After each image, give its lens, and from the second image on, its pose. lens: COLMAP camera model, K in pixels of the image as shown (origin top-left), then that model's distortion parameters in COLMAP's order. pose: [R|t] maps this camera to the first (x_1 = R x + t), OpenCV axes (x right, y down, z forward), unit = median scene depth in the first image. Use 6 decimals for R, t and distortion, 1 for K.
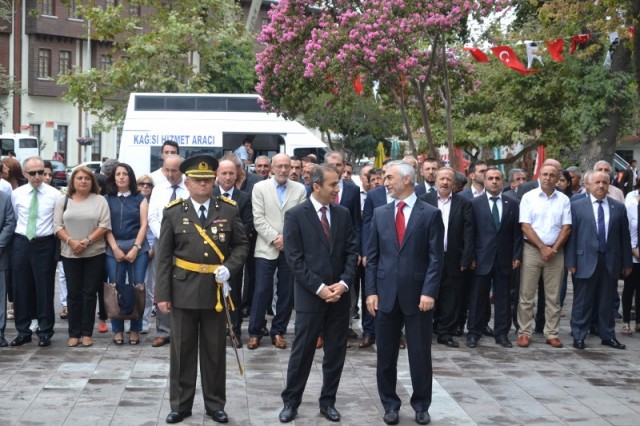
lens RADIAL K [[1093.4, 0, 320.0], [0, 1093.4, 213.0], [0, 0, 1]] dist [-0.025044, 0.073780]
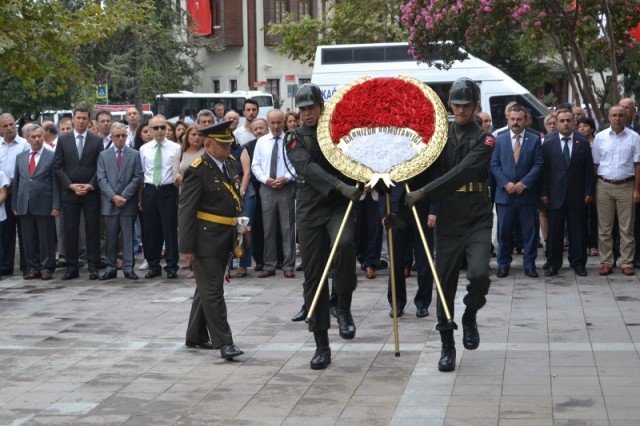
lens RADIAL K [[1391.6, 0, 320.0], [0, 1391.6, 213.0], [0, 0, 1]] dist [0.042541, 0.055321]
pose [[0.969770, -0.022090, -0.243020, 0.248979], [0.027649, 0.999428, 0.019486, 0.025578], [0.242451, -0.025616, 0.969826, -0.377456]]
